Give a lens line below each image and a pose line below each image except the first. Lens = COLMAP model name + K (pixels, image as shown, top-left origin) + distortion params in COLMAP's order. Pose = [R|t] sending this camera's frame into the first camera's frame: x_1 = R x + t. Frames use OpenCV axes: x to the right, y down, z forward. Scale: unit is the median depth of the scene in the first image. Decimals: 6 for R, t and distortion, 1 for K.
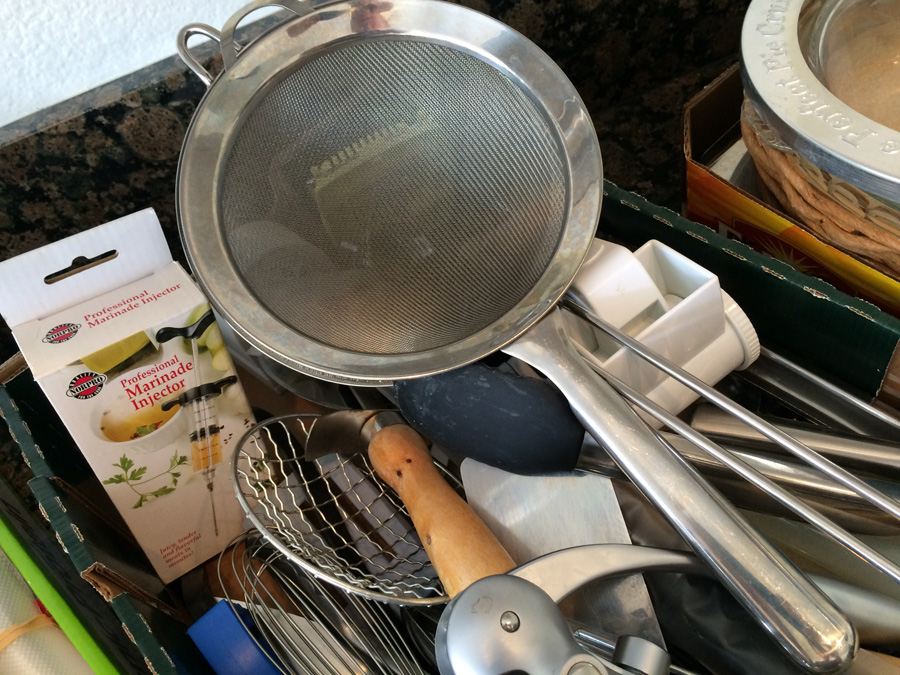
lens RADIAL K [[754.0, 0, 452.6], [0, 754.0, 332.7], [0, 0, 1]] dist [0.039644, -0.039874]
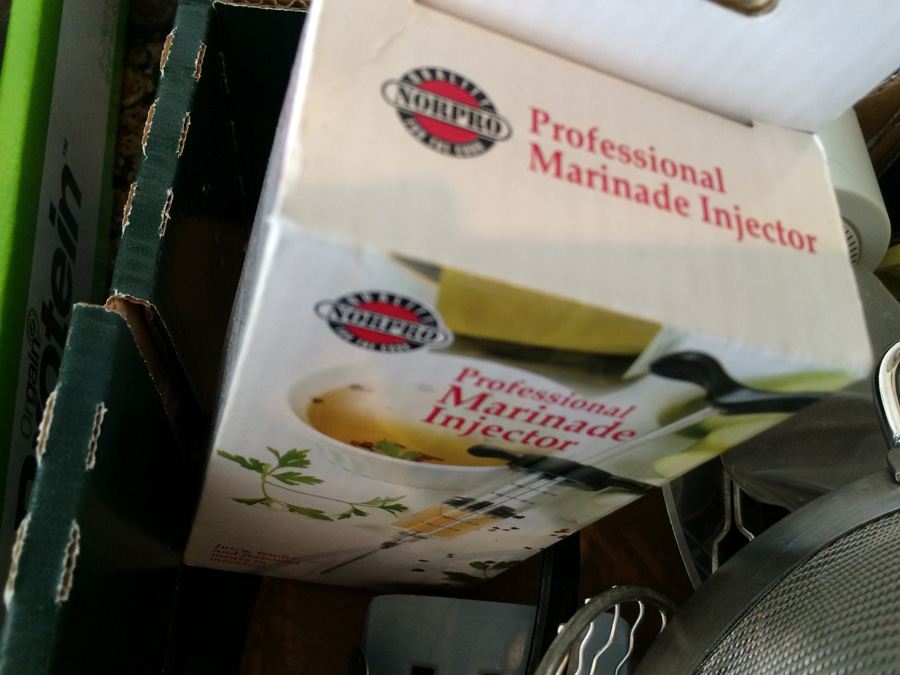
lens RADIAL K [[754.0, 0, 458.0], [0, 754.0, 321.8], [0, 0, 1]] dist [0.039644, -0.039874]
pose [[0.686000, 0.727584, 0.005138, -0.432059], [-0.705493, 0.663411, 0.249330, -0.018240], [0.178000, -0.174665, 0.968405, 0.682107]]
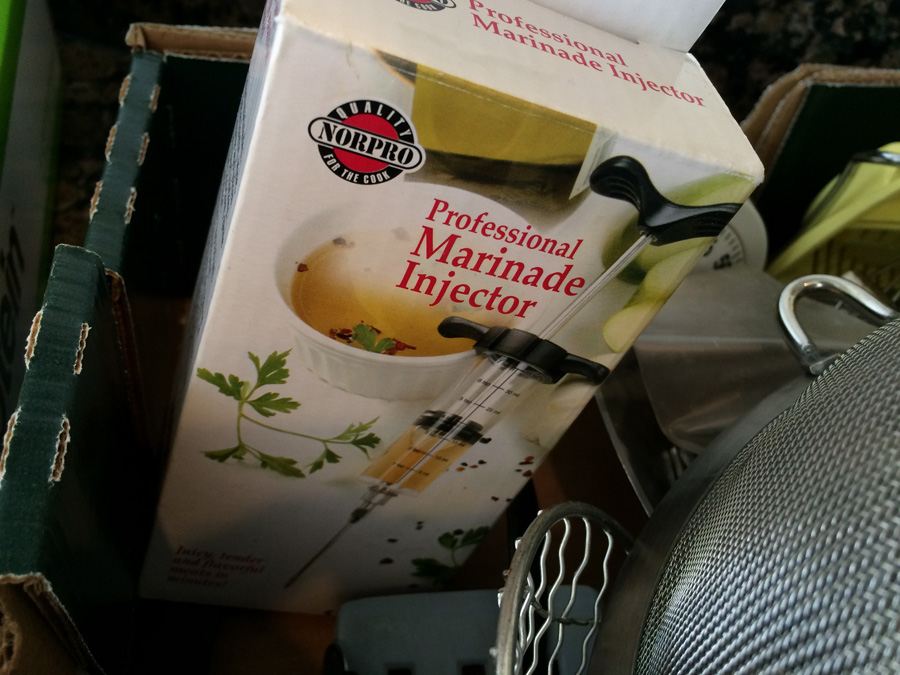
lens RADIAL K [[754.0, 0, 447.7], [0, 754.0, 335.4], [0, 0, 1]] dist [0.039644, -0.039874]
pose [[0.756228, 0.648963, -0.083467, -0.347455], [-0.651186, 0.758918, 0.000778, 0.102094], [0.063850, 0.053765, 0.996510, 0.630209]]
